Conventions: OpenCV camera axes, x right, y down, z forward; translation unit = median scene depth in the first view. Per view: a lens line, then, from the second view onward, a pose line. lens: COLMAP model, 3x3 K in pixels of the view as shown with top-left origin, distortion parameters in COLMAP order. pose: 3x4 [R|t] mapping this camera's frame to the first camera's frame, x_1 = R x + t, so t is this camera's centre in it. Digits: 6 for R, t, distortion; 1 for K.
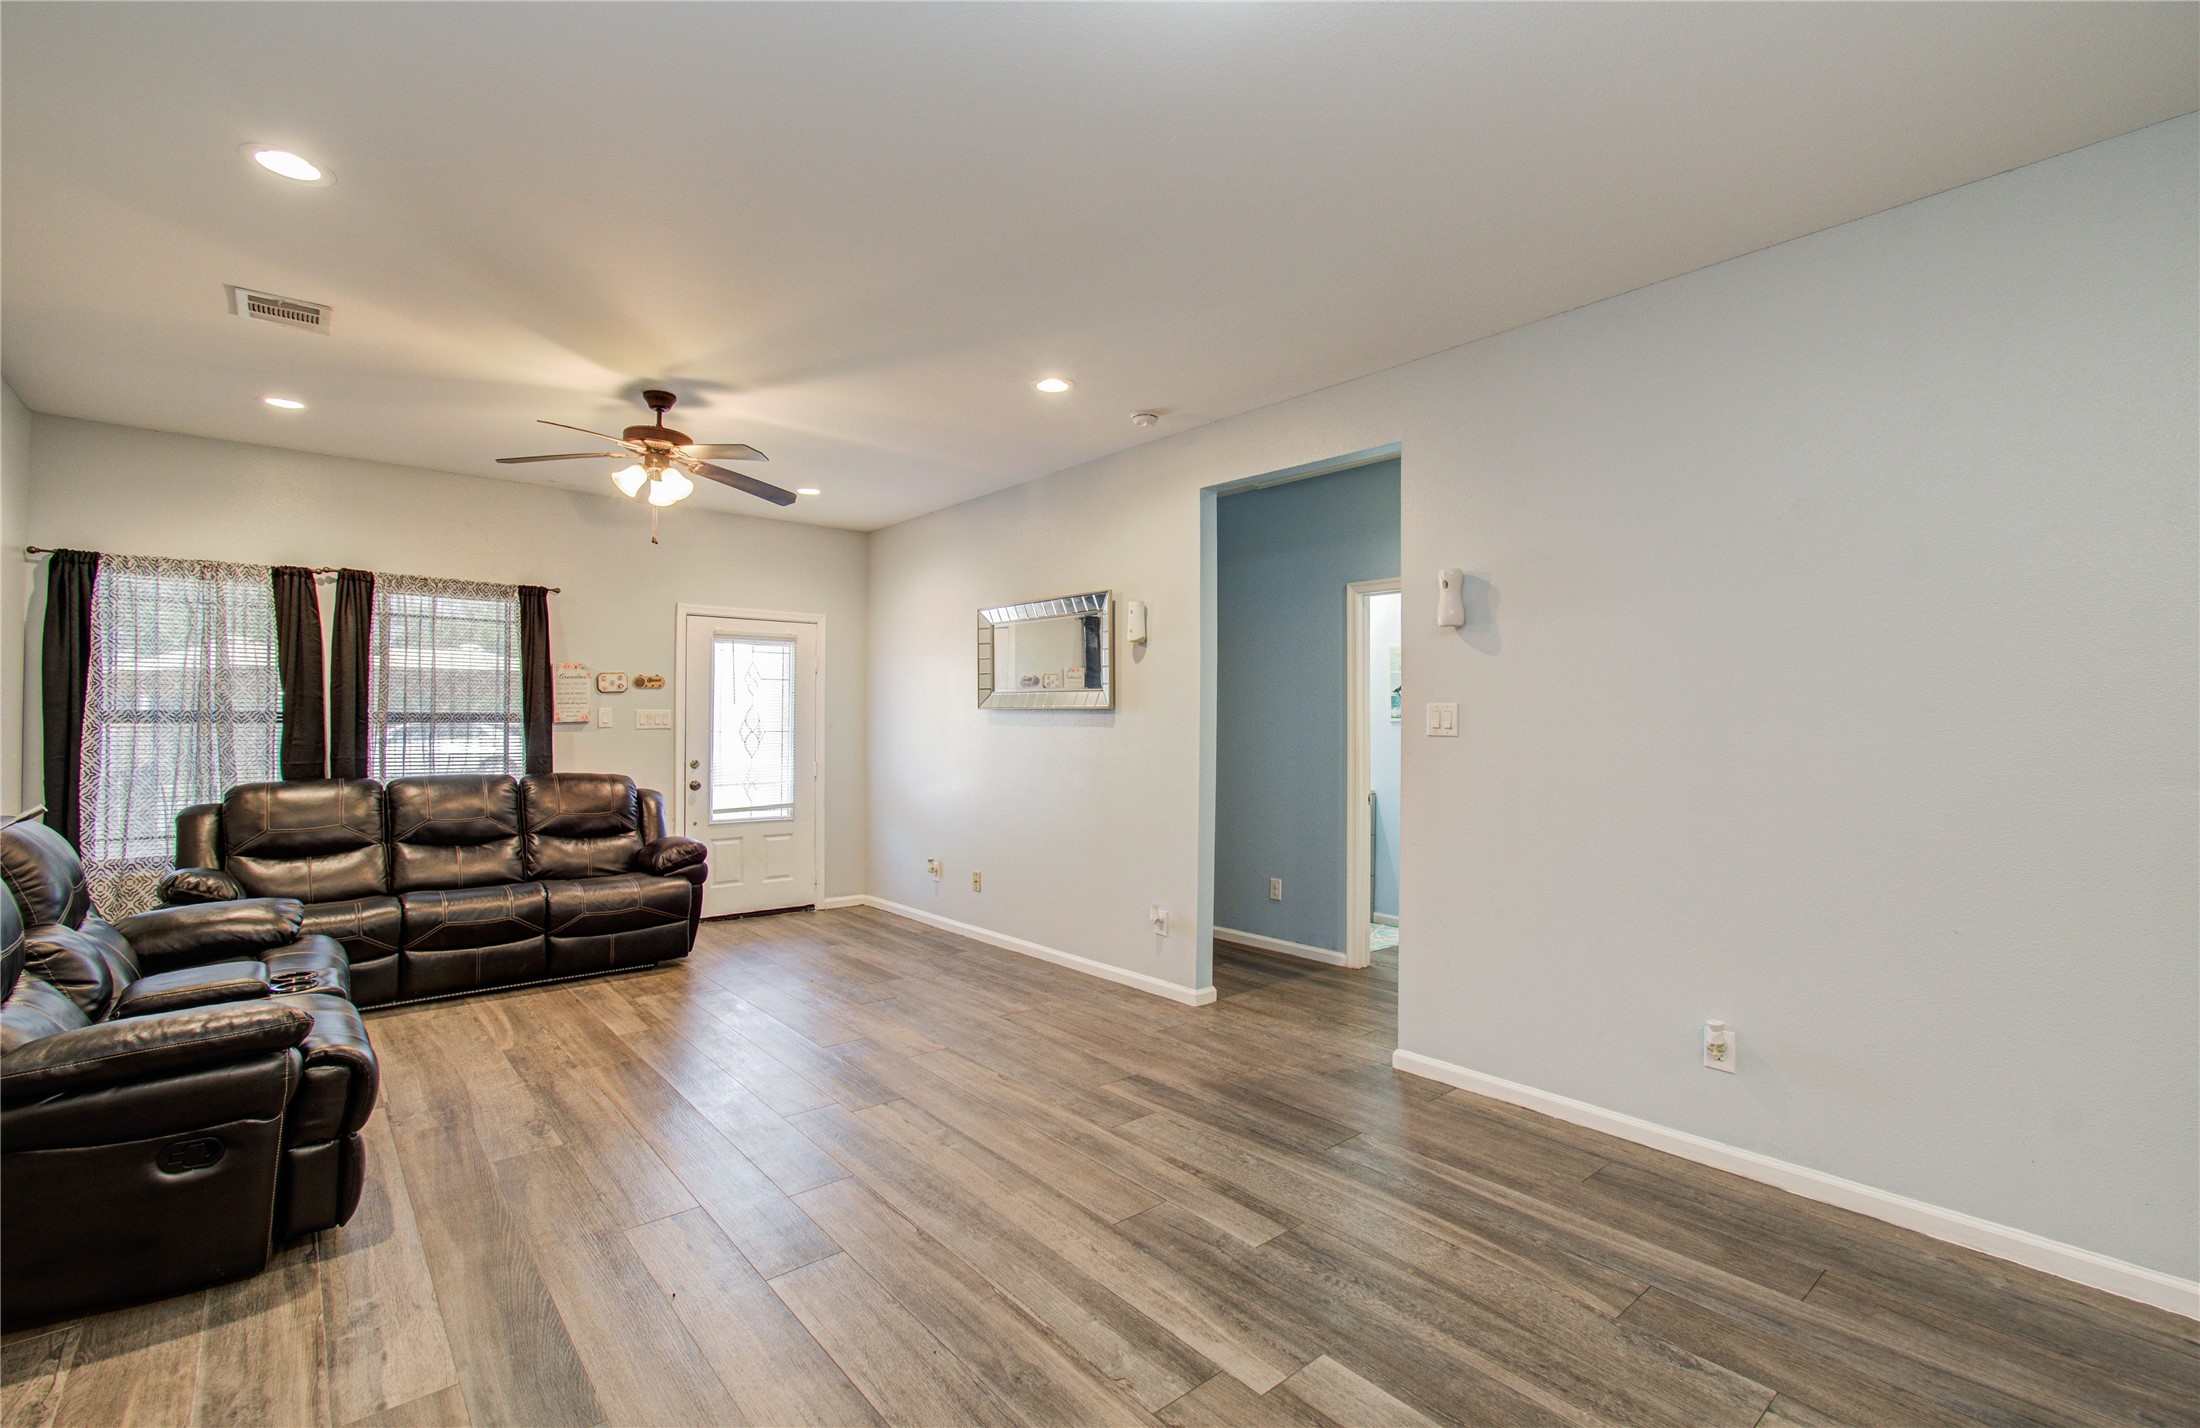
lens RADIAL K [[979.8, 0, 1082.6], [0, 979.8, 707.1], [0, 0, 1]] dist [-0.006538, -0.000666]
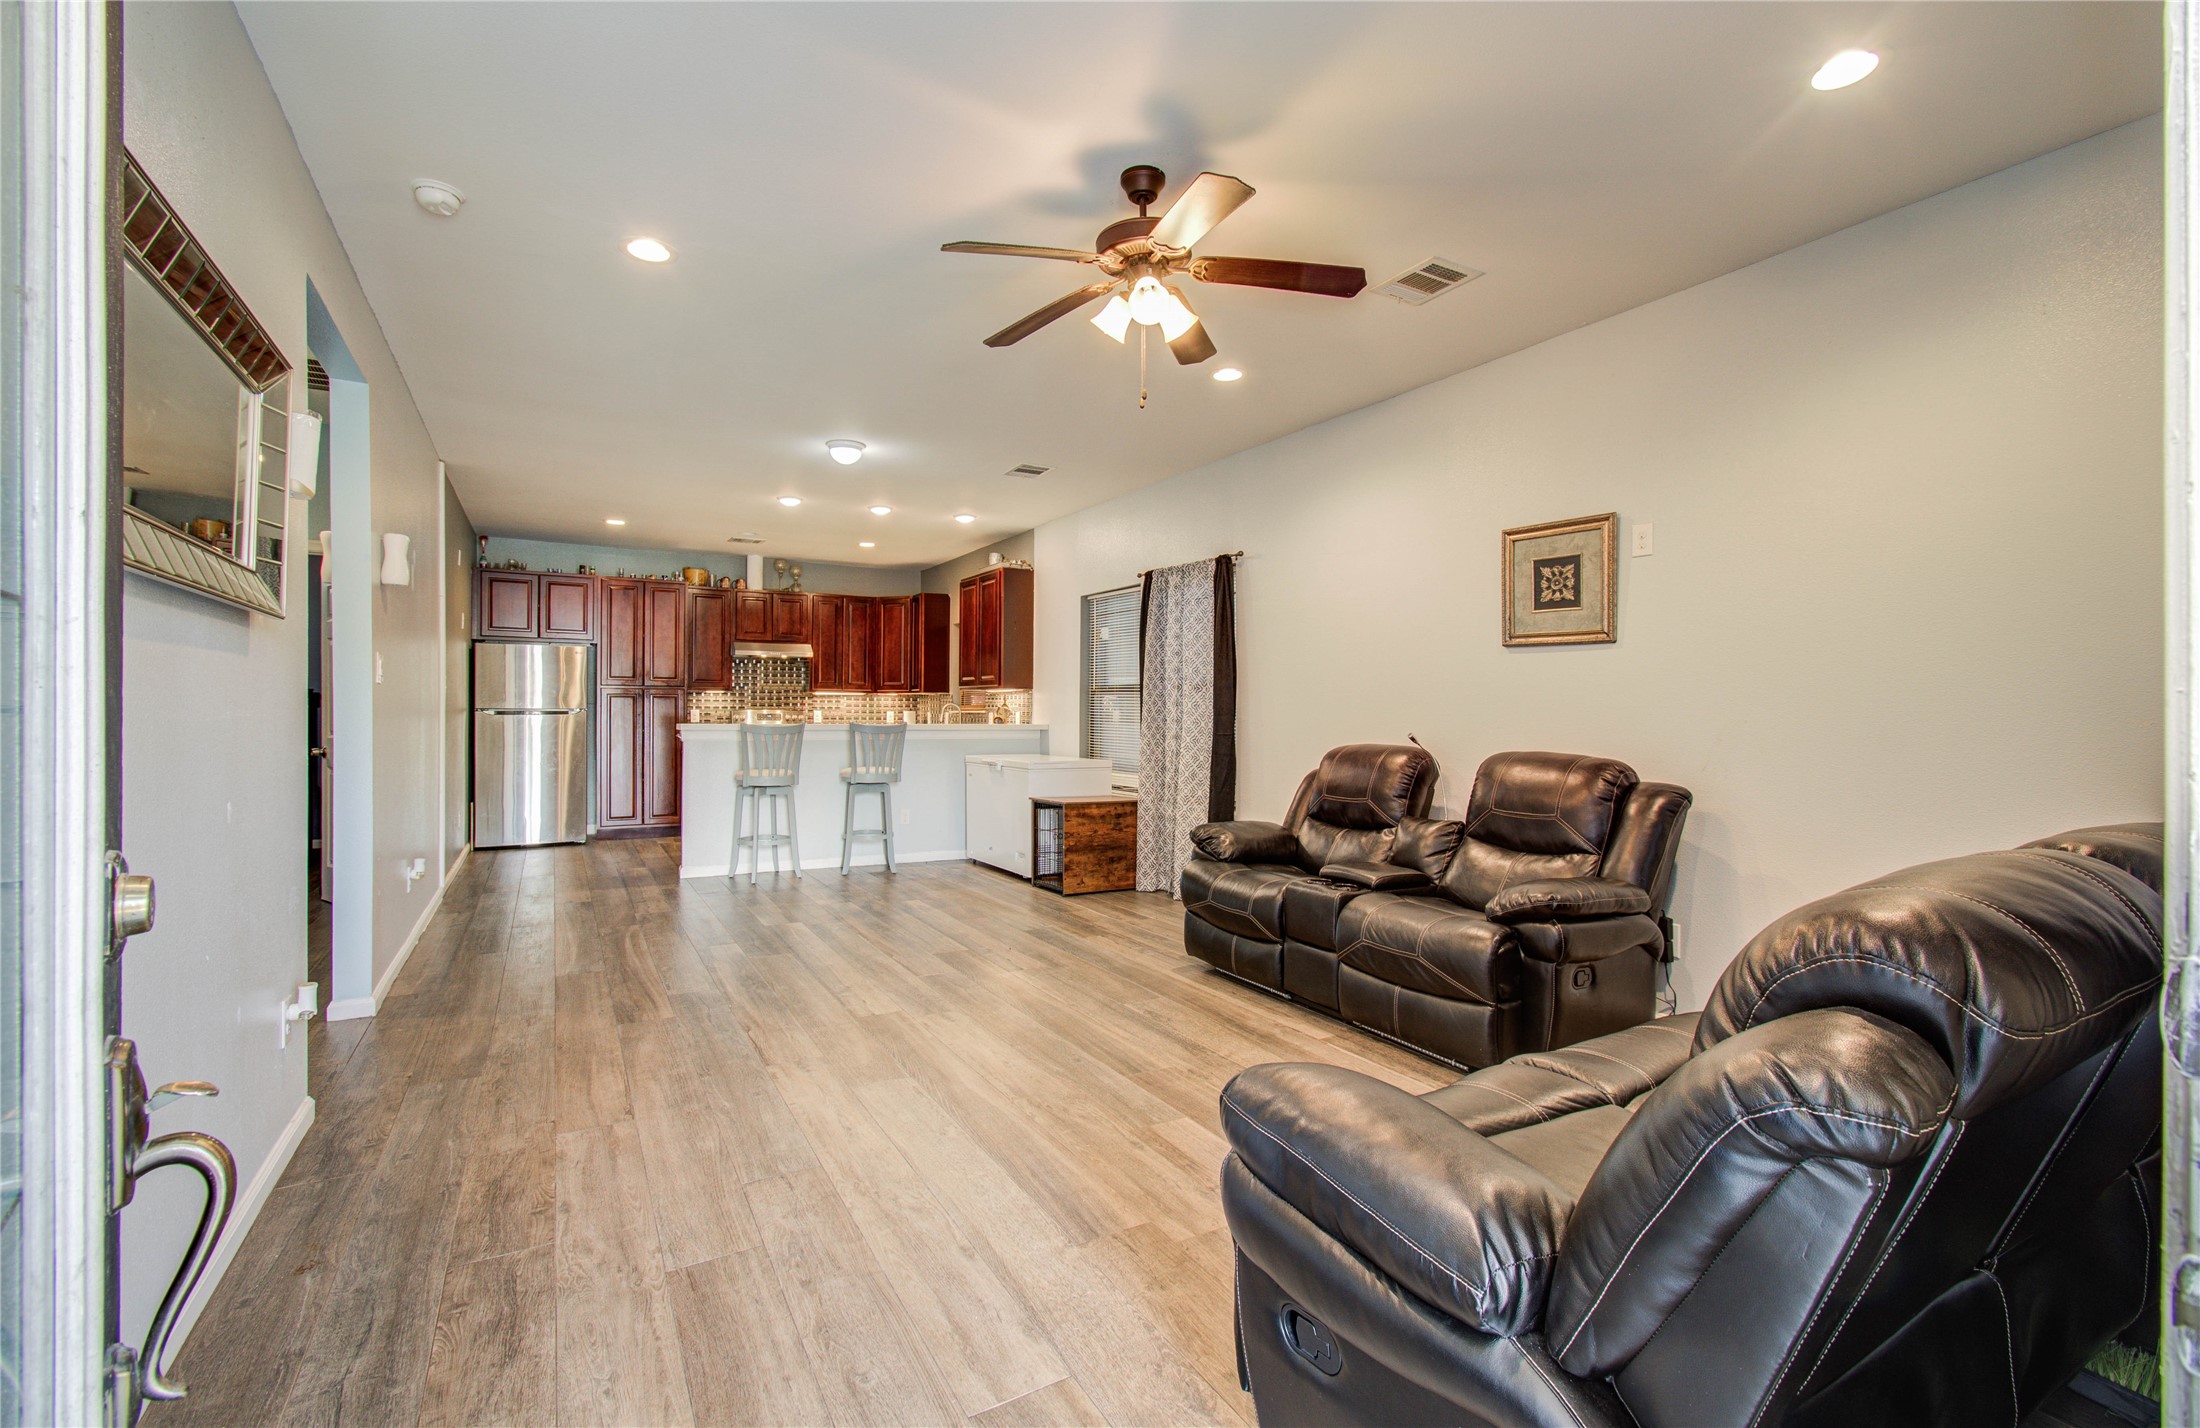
lens RADIAL K [[948.3, 0, 1110.5], [0, 948.3, 719.4], [0, 0, 1]] dist [-0.000095, -0.000812]
pose [[-0.989093, -0.010015, 0.146955, -0.589627], [-0.011909, 0.999857, -0.012012, 0.068051], [-0.146813, -0.013631, -0.989070, 1.913464]]
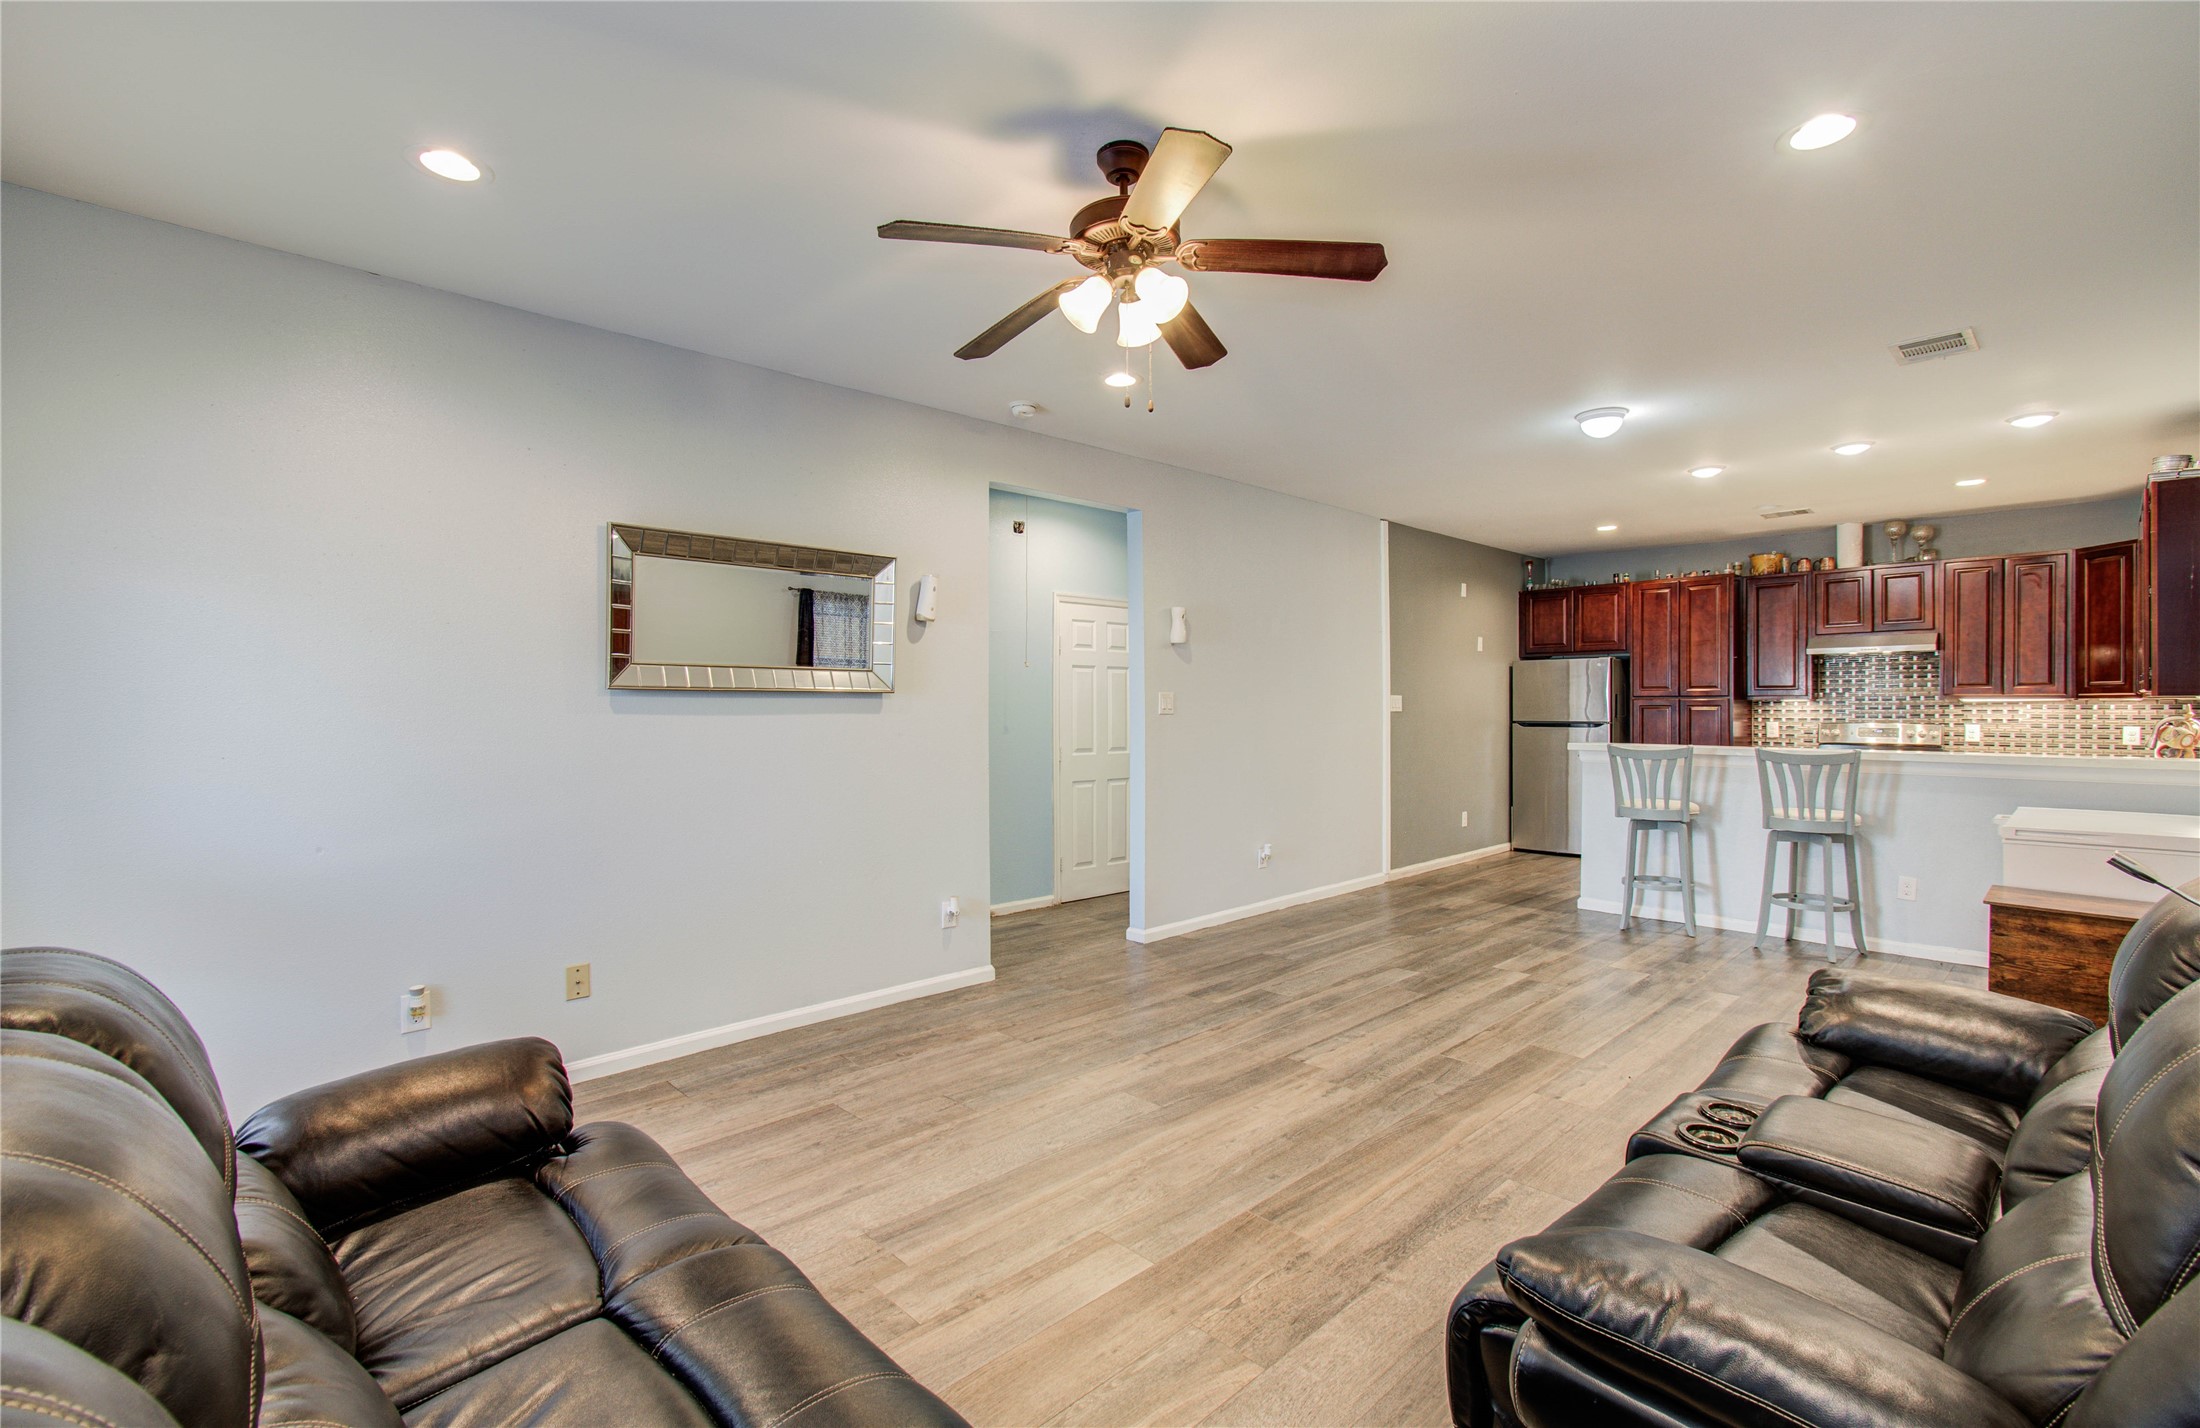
lens RADIAL K [[984.1, 0, 1091.5], [0, 984.1, 719.6], [0, 0, 1]] dist [-0.024479, 0.000150]
pose [[-0.083106, -0.017130, 0.996393, -1.179159], [-0.018864, 0.999700, 0.015613, 0.010564], [-0.996362, -0.017498, -0.083404, 1.240364]]
